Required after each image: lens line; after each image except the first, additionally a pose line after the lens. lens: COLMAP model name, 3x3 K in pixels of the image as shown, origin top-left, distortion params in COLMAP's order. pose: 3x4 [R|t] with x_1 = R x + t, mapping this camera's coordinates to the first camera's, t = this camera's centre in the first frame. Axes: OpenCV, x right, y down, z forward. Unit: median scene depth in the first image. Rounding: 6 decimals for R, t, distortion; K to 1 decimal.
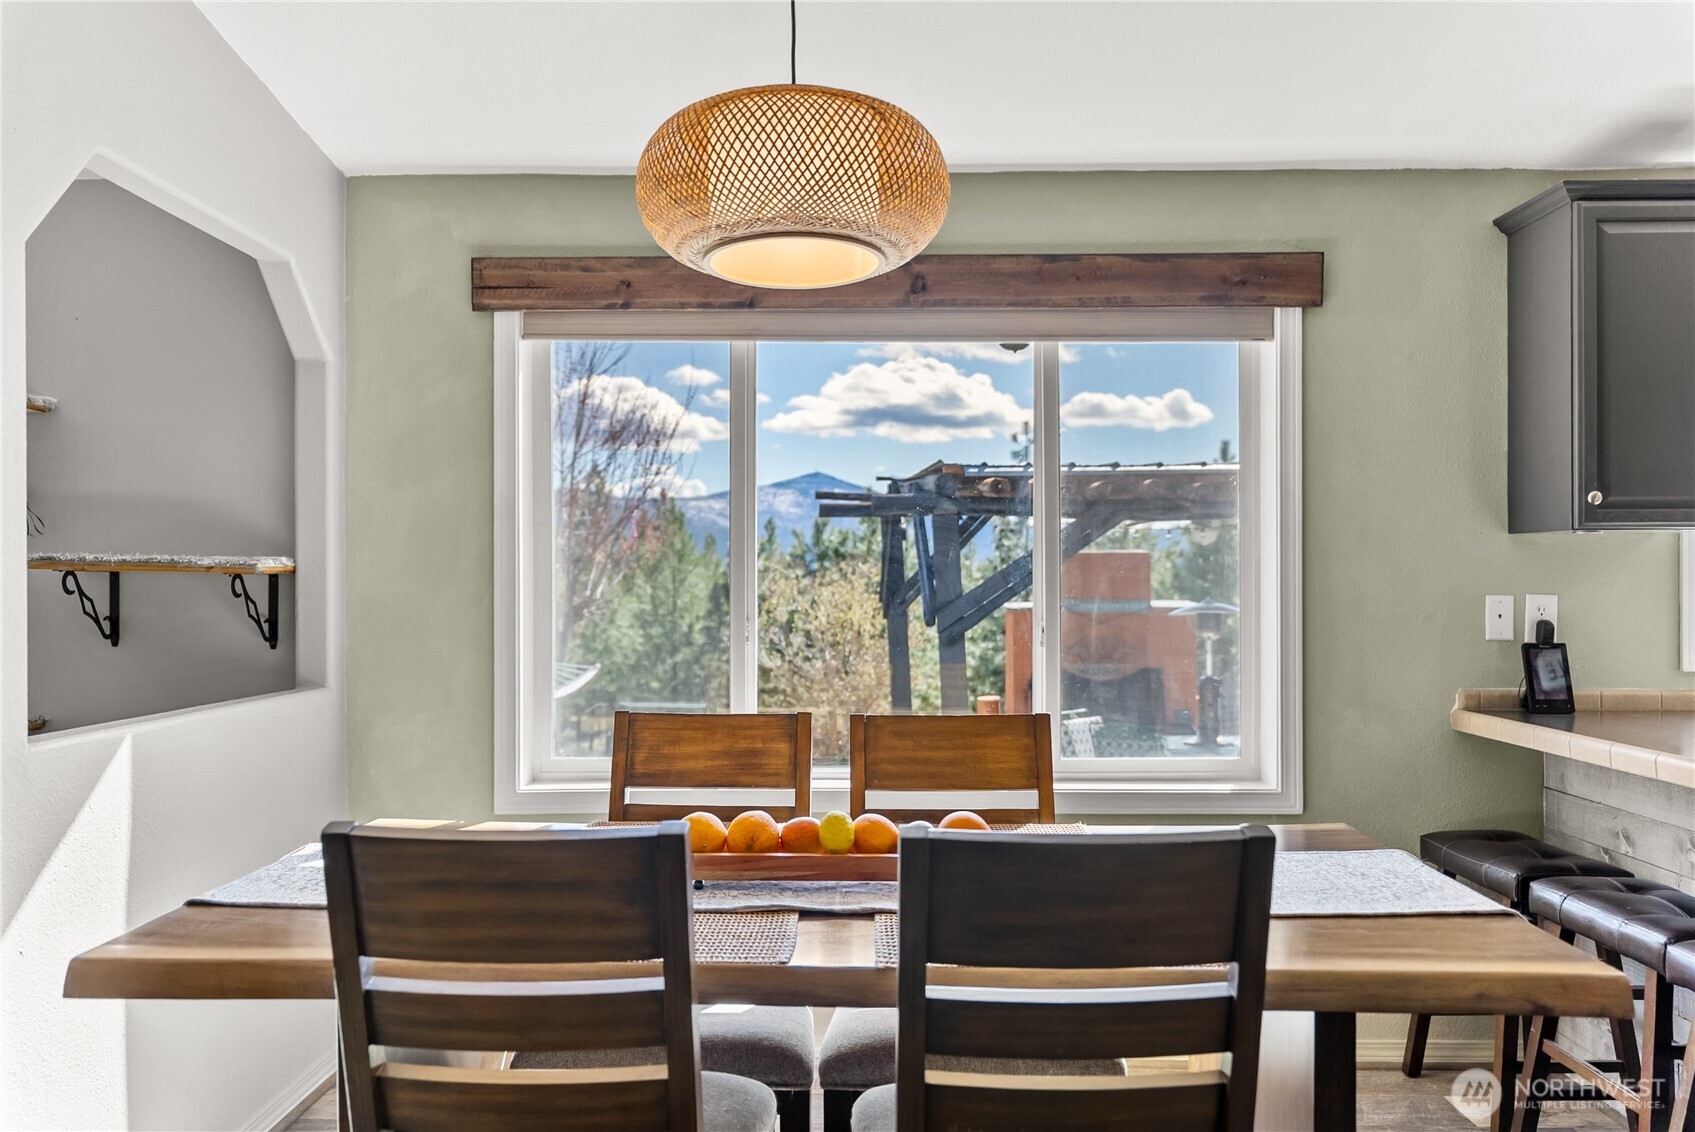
lens RADIAL K [[1317.3, 0, 848.7], [0, 1317.3, 577.0], [0, 0, 1]] dist [-0.001097, -0.005604]
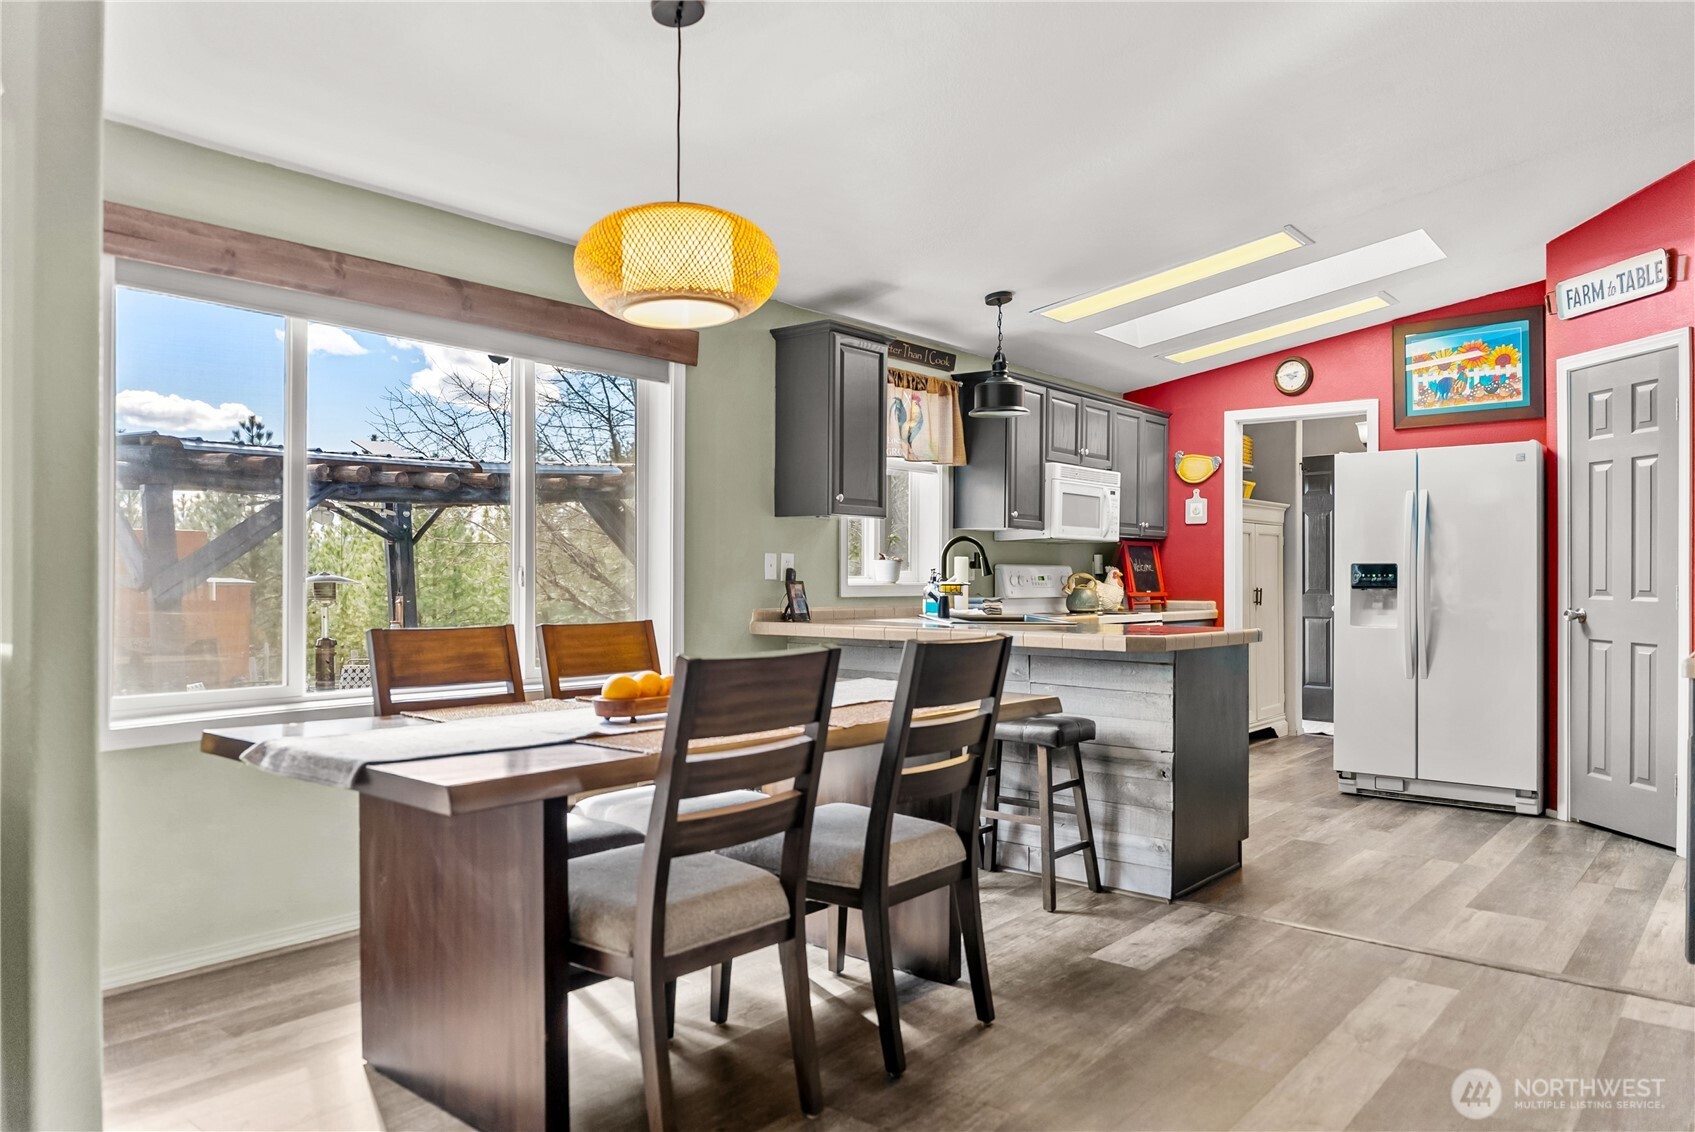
lens RADIAL K [[1168.5, 0, 854.5], [0, 1168.5, 567.9], [0, 0, 1]] dist [-0.007806, -0.009734]
pose [[0.618513, 0.009775, 0.785713, -0.611419], [-0.007657, 0.999950, -0.006413, 0.041552], [-0.785737, -0.002050, 0.618557, -0.005649]]
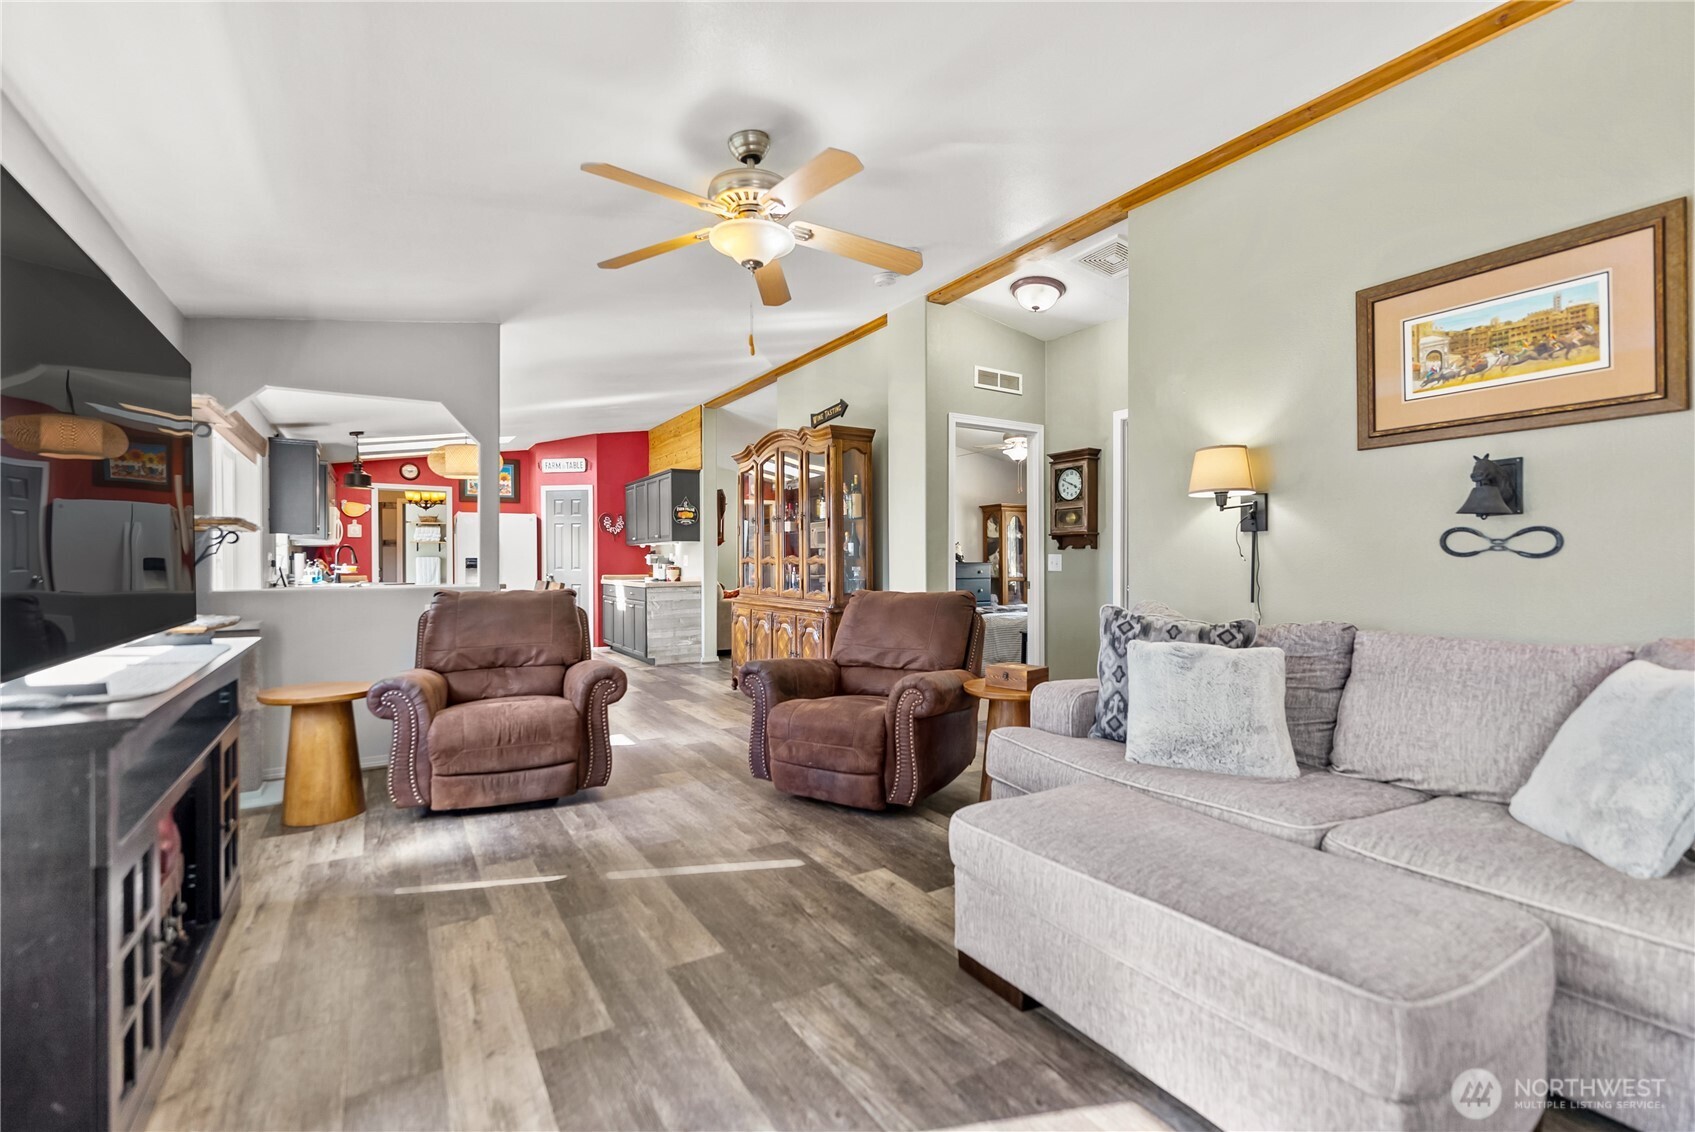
lens RADIAL K [[741.8, 0, 849.5], [0, 741.8, 565.7], [0, 0, 1]] dist [-0.000273, -0.000149]
pose [[-0.546261, -0.000820, 0.837615, -1.839403], [-0.000528, 1.000000, 0.000635, 0.045737], [-0.837615, -0.000095, -0.546261, 0.799240]]
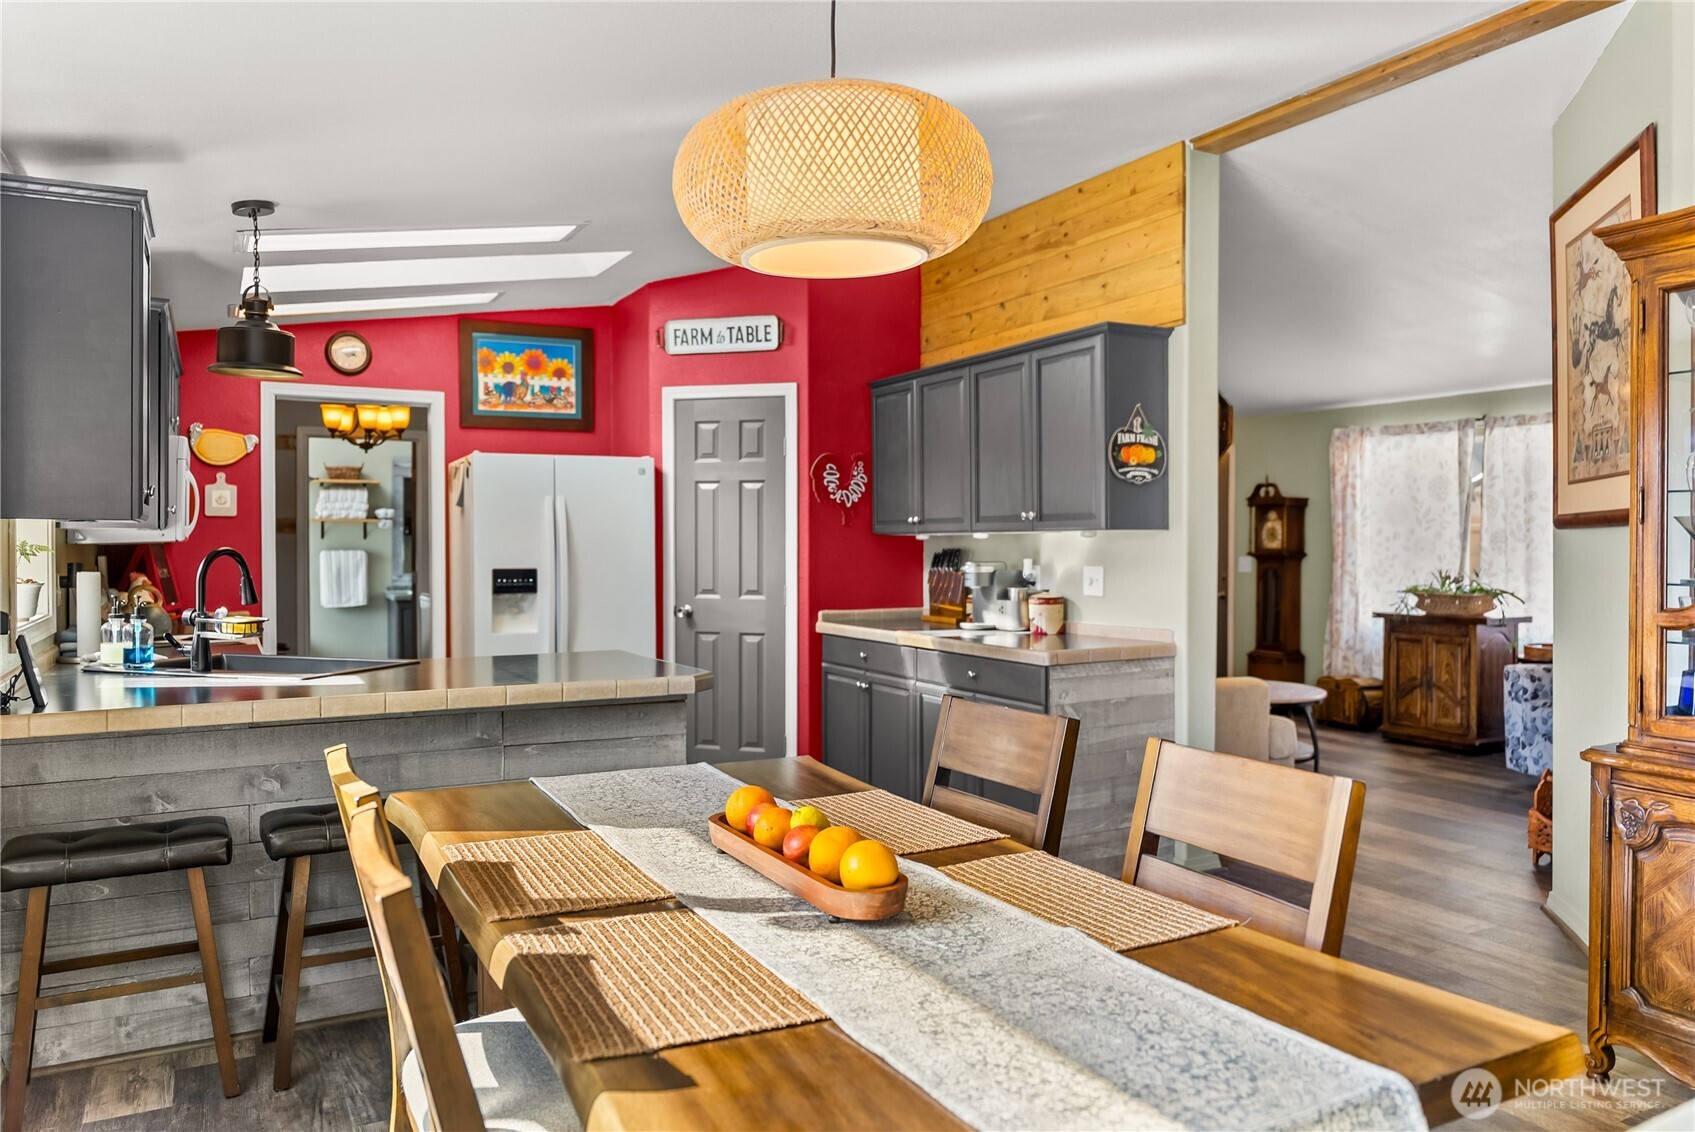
lens RADIAL K [[1168.5, 0, 853.0], [0, 1168.5, 555.5], [0, 0, 1]] dist [-0.007806, -0.009734]
pose [[-0.496584, -0.007273, 0.867958, -0.497182], [-0.001321, 0.999970, 0.007623, -0.014121], [-0.867987, 0.002639, -0.496579, 0.876985]]
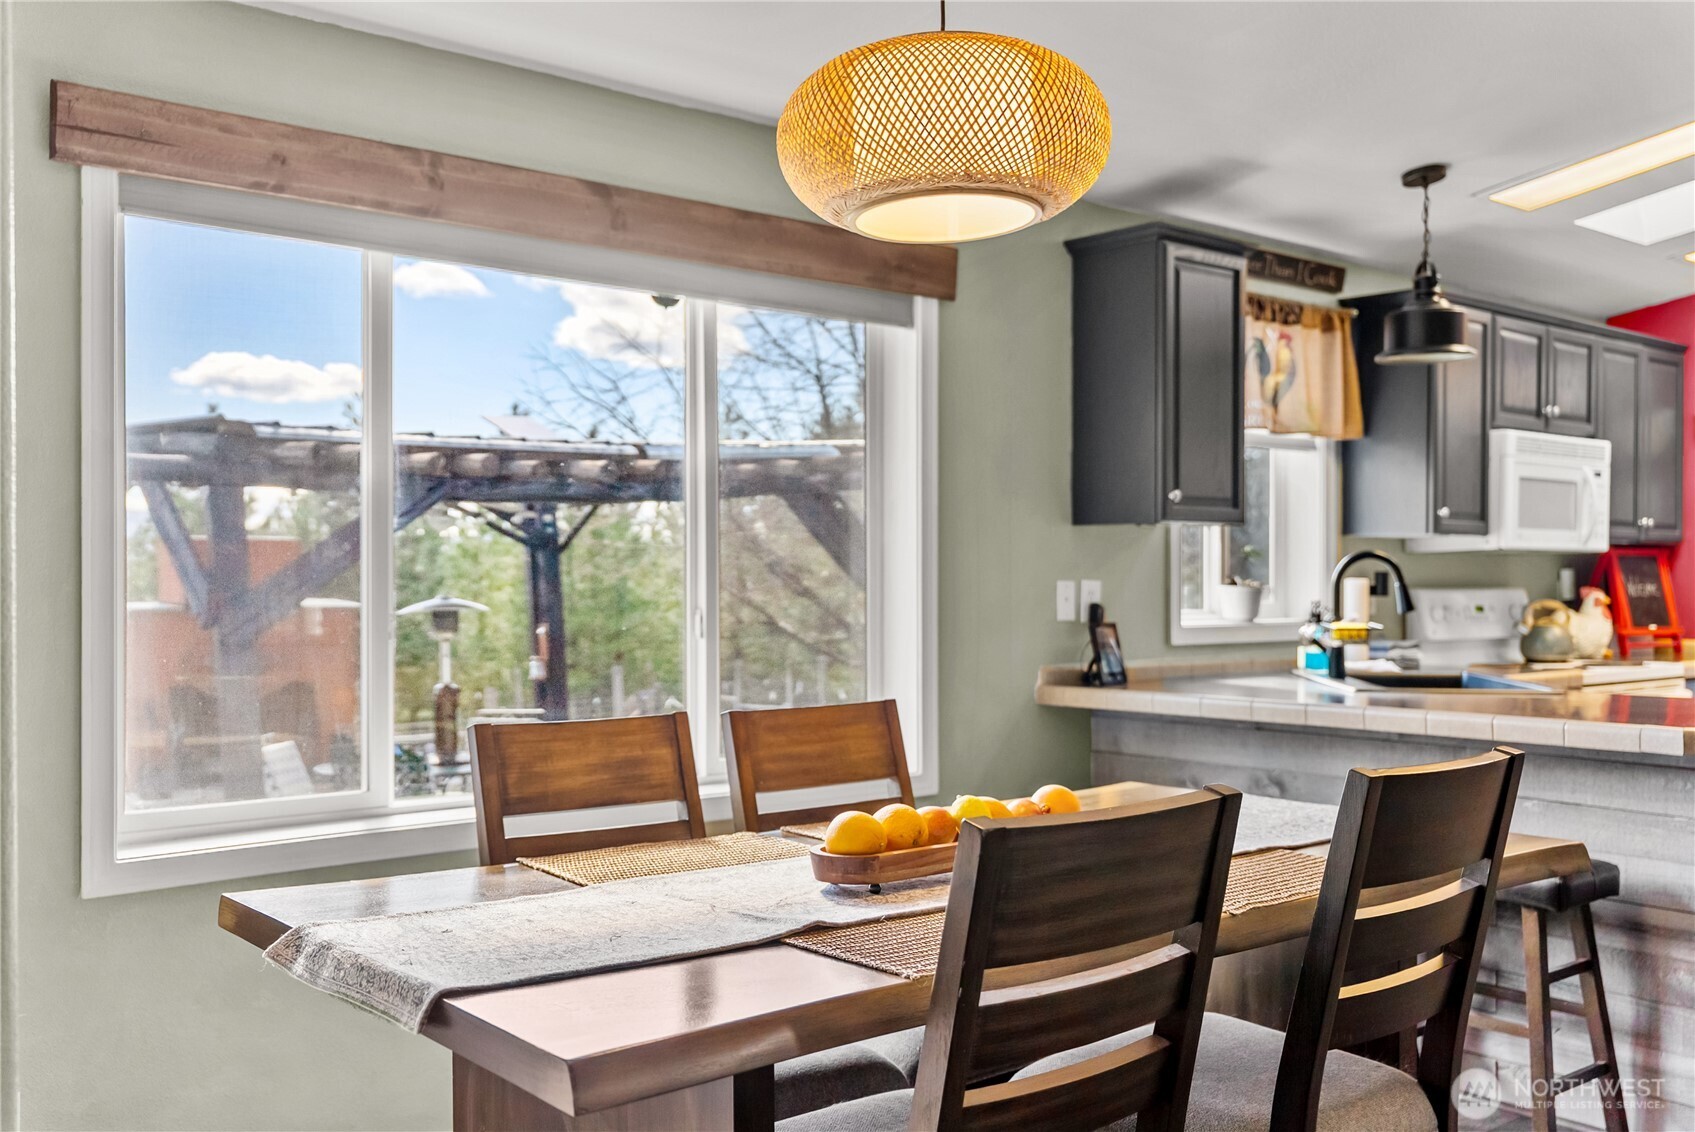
lens RADIAL K [[1583.2, 0, 850.2], [0, 1583.2, 571.1], [0, 0, 1]] dist [0.005606, 0.000000]
pose [[0.752952, 0.005134, 0.658055, -0.518170], [-0.003396, 0.999987, -0.003917, 0.011863], [-0.658067, 0.000714, 0.752959, 0.118637]]
